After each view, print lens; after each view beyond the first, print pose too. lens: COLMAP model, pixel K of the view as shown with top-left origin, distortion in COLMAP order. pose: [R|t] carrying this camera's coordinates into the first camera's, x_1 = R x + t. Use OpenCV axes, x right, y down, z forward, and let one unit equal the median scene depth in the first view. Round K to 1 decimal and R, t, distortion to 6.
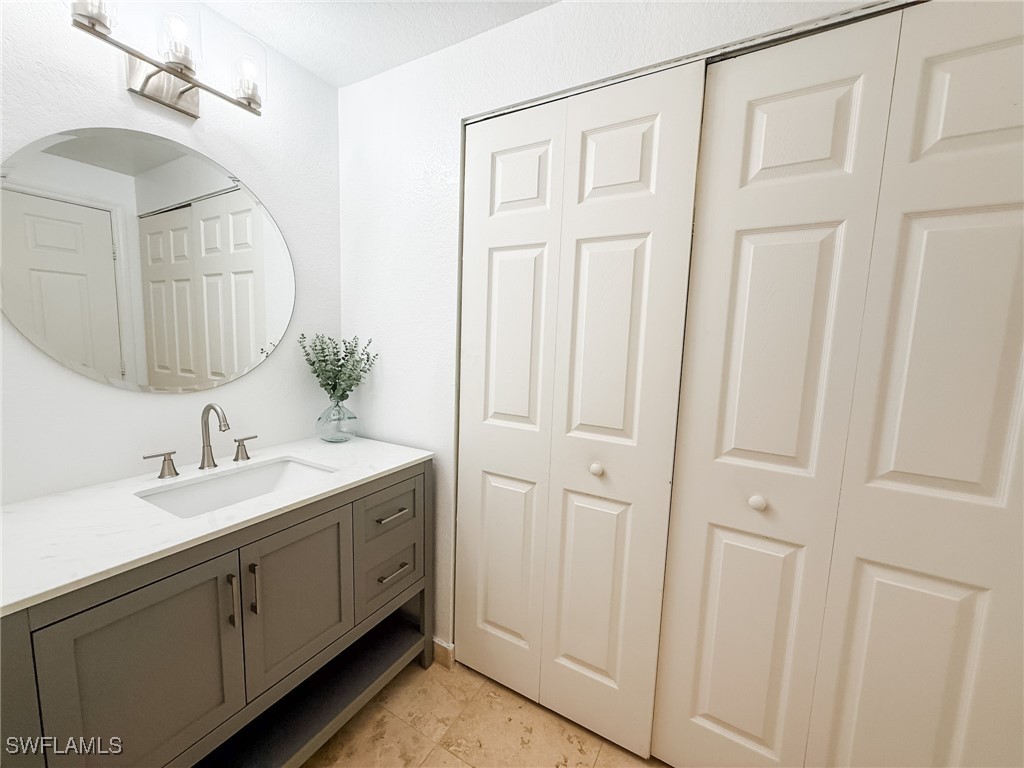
lens RADIAL K [[406.9, 0, 512.0], [0, 406.9, 384.0], [0, 0, 1]] dist [-0.000354, 0.000018]
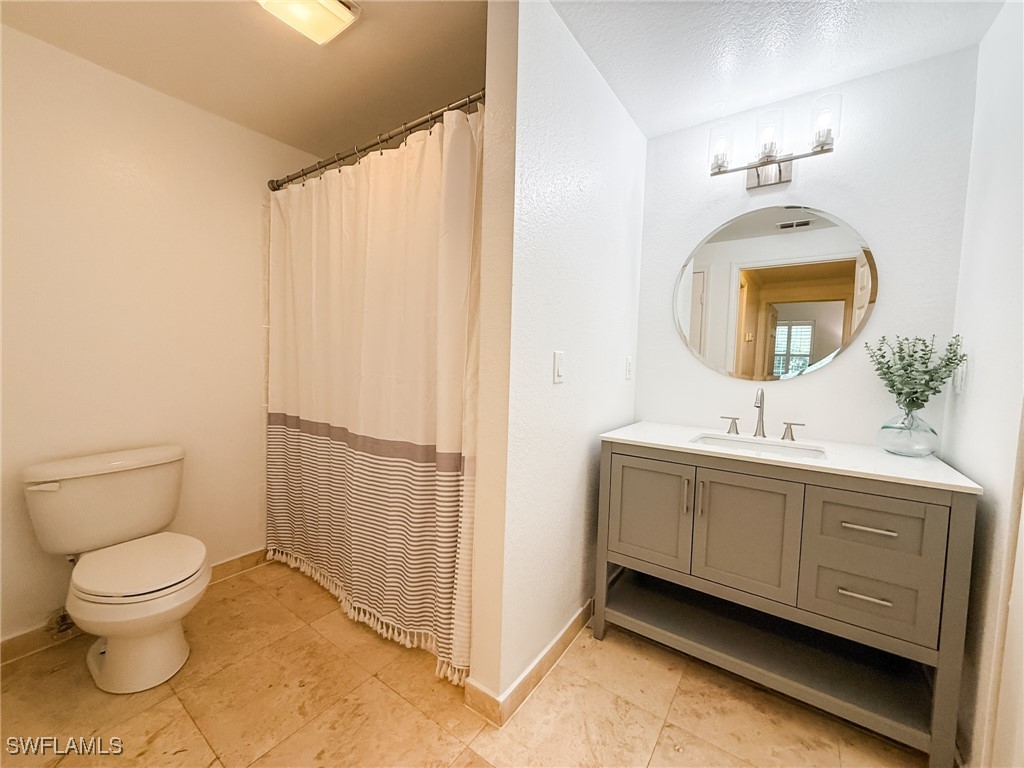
lens RADIAL K [[406.9, 0, 512.0], [0, 406.9, 384.0], [0, 0, 1]] dist [-0.000354, 0.000018]
pose [[-0.105939, 0.032682, -0.993835, 0.691698], [-0.140753, 0.988904, 0.047523, 0.086102], [0.984361, 0.144920, -0.100163, 0.306181]]
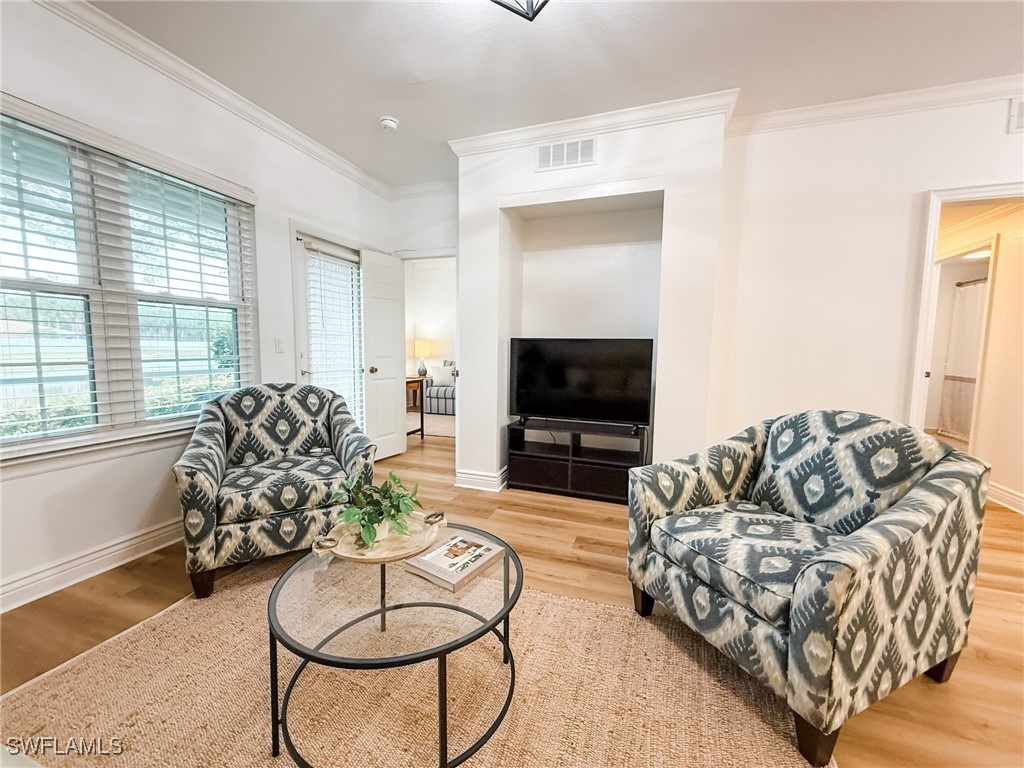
lens RADIAL K [[406.9, 0, 512.0], [0, 406.9, 384.0], [0, 0, 1]] dist [-0.000354, 0.000018]
pose [[-0.985593, -0.029008, -0.166629, 4.501147], [-0.061376, 0.979368, 0.192537, -0.033290], [0.157606, 0.199990, -0.967039, 2.705945]]
